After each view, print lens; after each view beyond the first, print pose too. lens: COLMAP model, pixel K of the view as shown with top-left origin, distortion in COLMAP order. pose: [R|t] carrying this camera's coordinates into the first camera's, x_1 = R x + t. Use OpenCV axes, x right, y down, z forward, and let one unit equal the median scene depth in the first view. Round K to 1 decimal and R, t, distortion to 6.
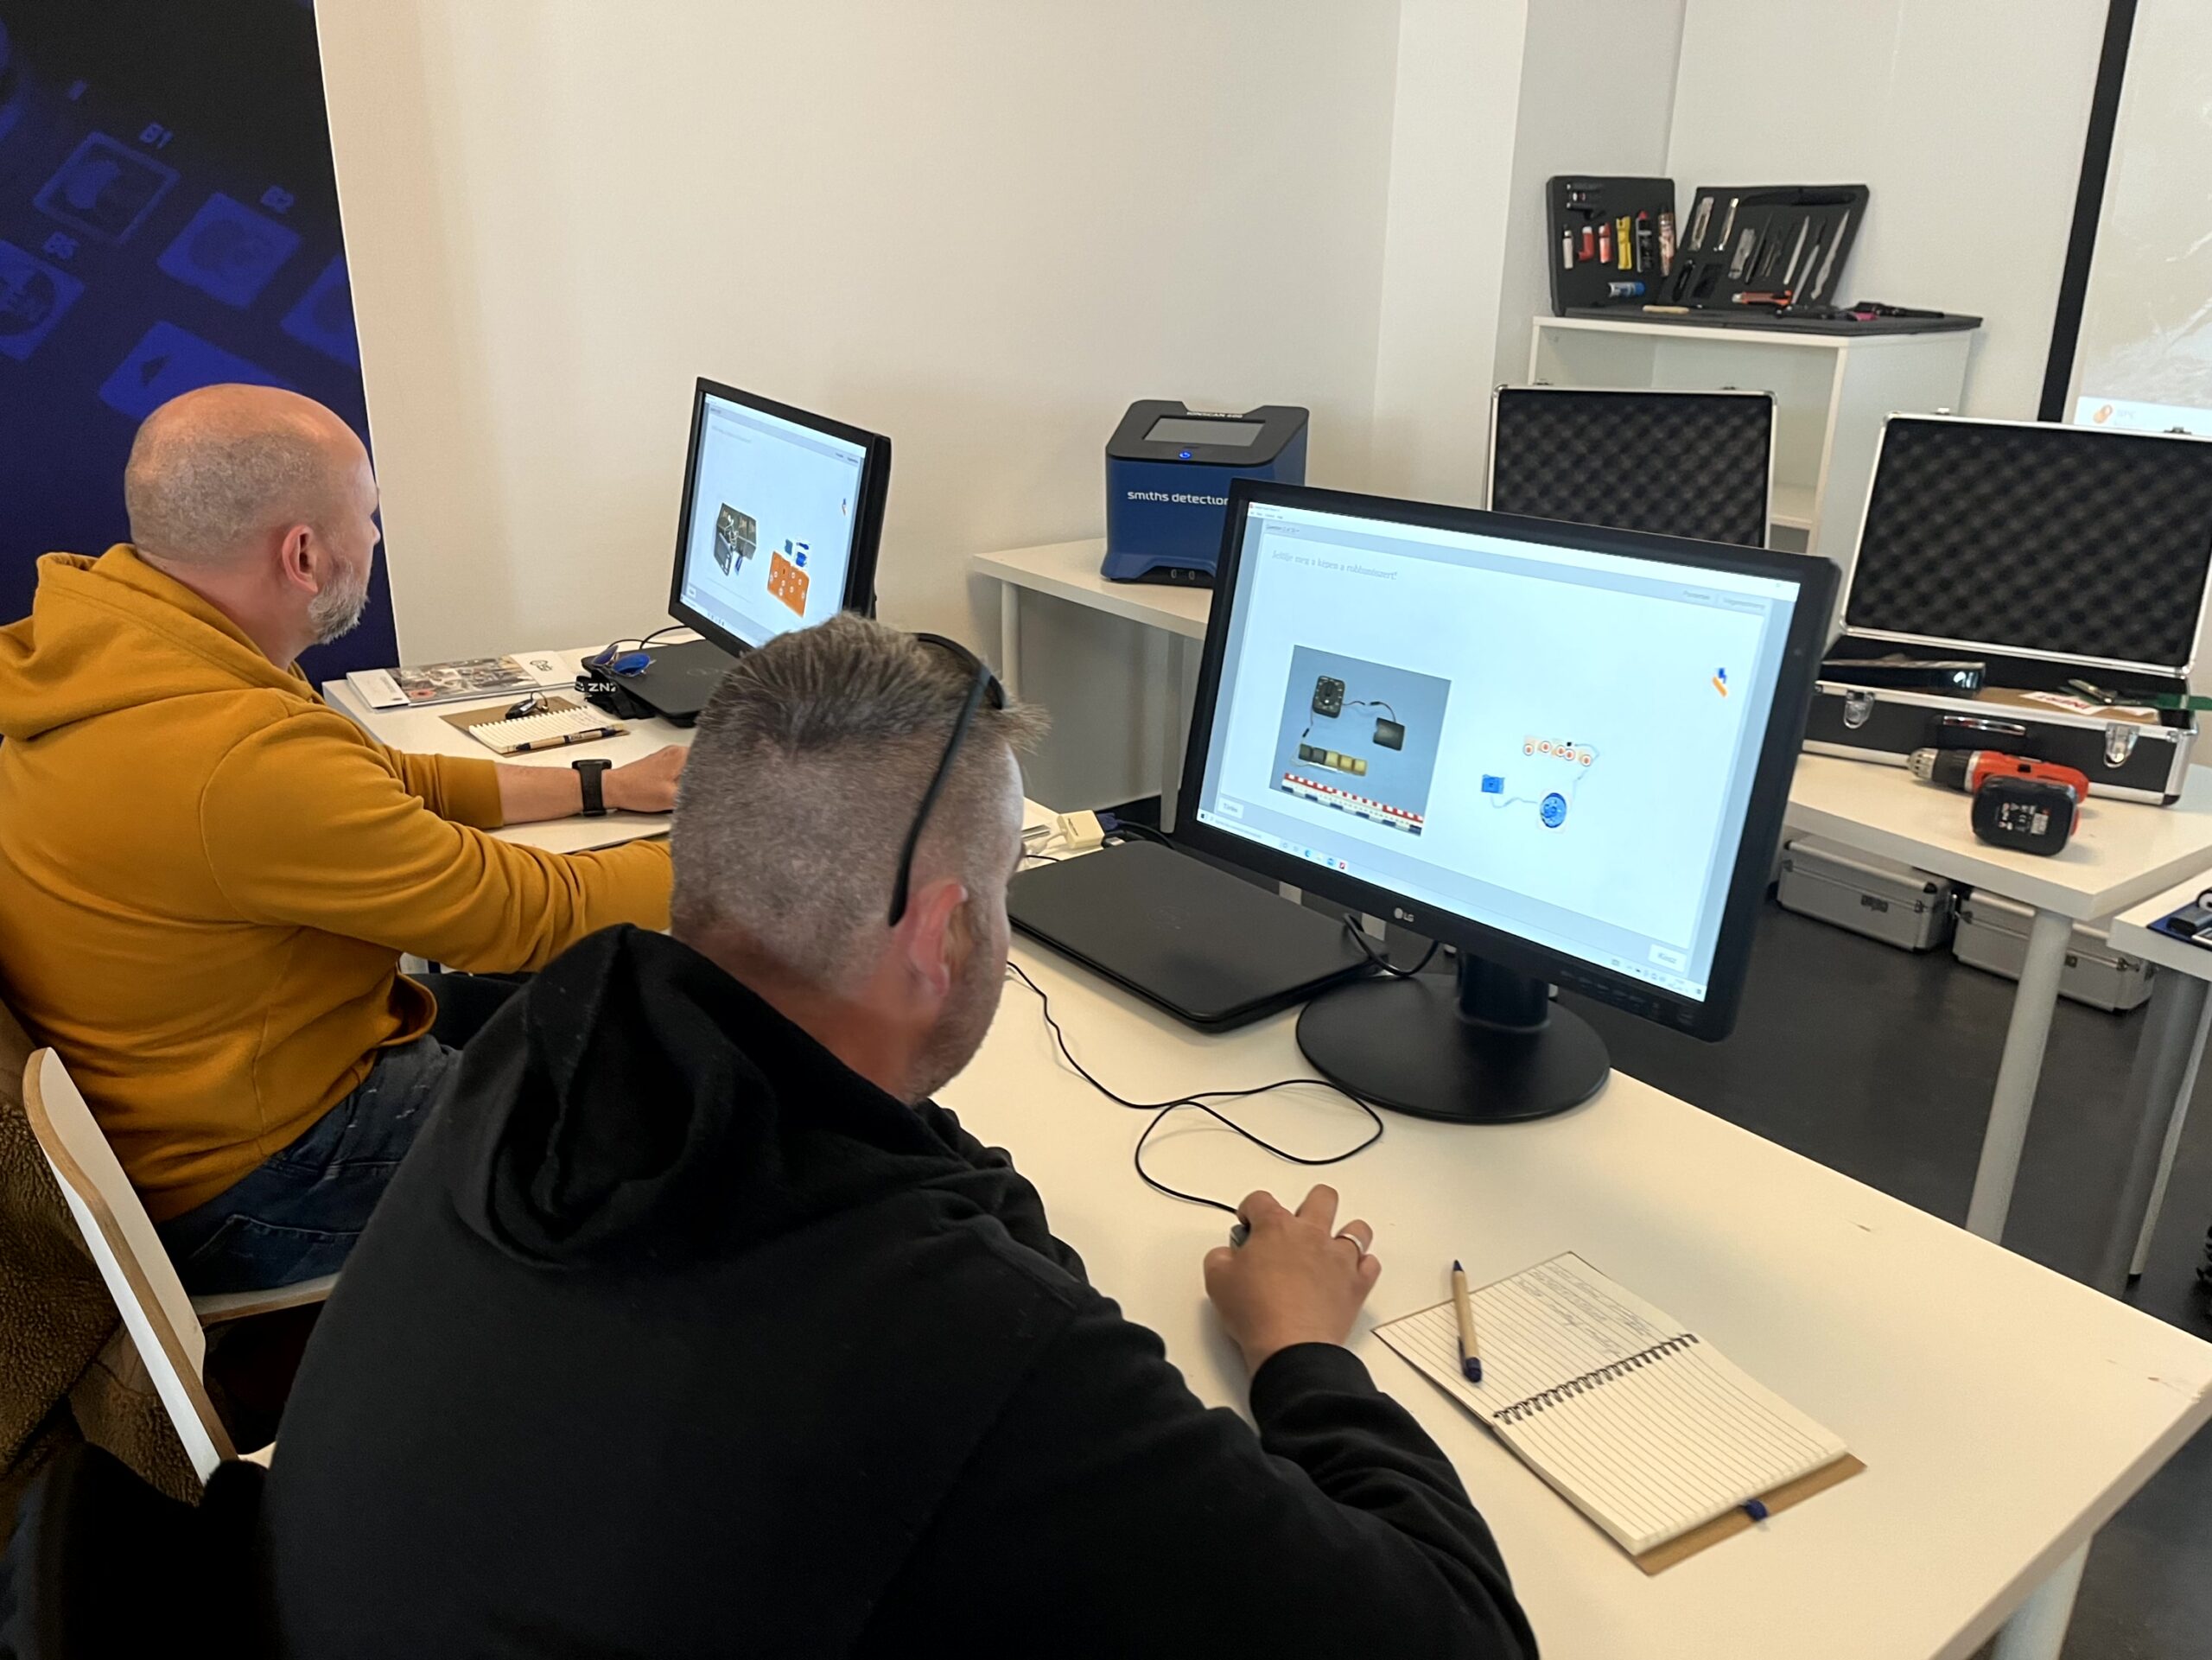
lens RADIAL K [[1650.4, 0, 1106.0], [0, 1650.4, 830.0], [0, 0, 1]] dist [0.104600, -0.133172]
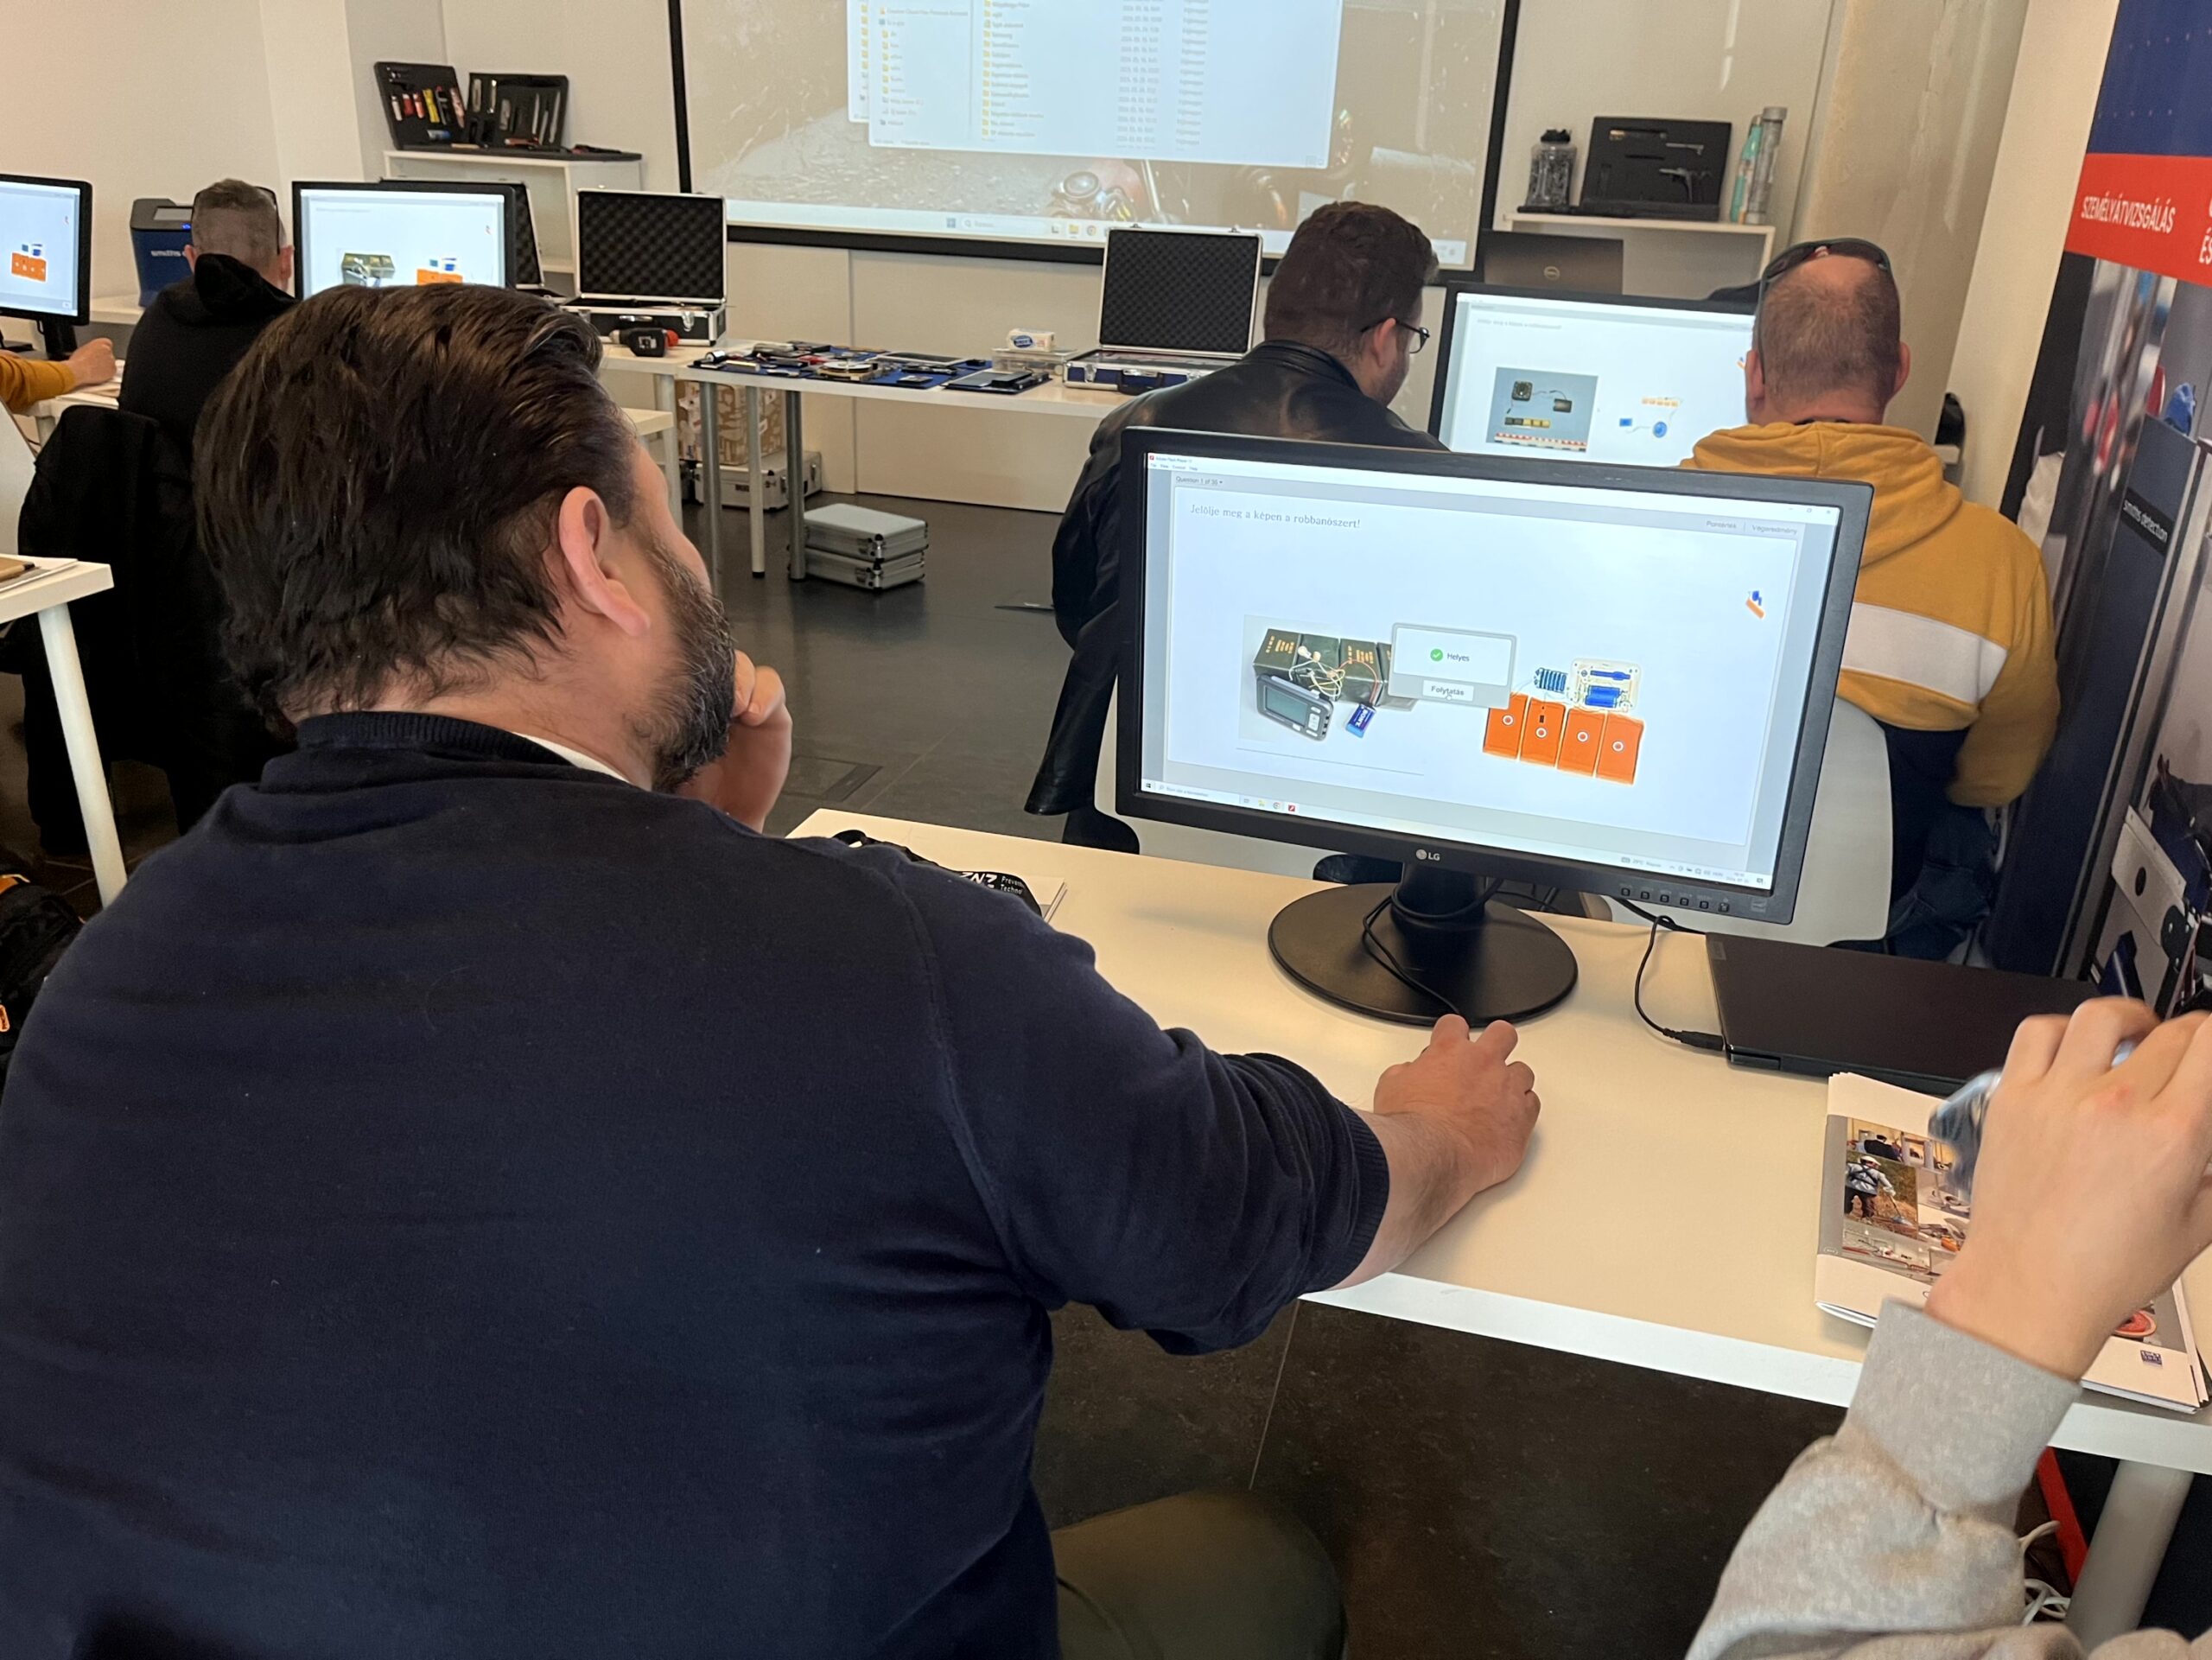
lens RADIAL K [[1661.7, 0, 1120.9], [0, 1661.7, 864.4], [0, 0, 1]] dist [0.009217, -0.047140]
pose [[0.797947, -0.220541, 0.560930, -0.220855], [0.173903, 0.975315, 0.136082, 0.266324], [-0.577095, -0.011039, 0.816602, -0.707073]]
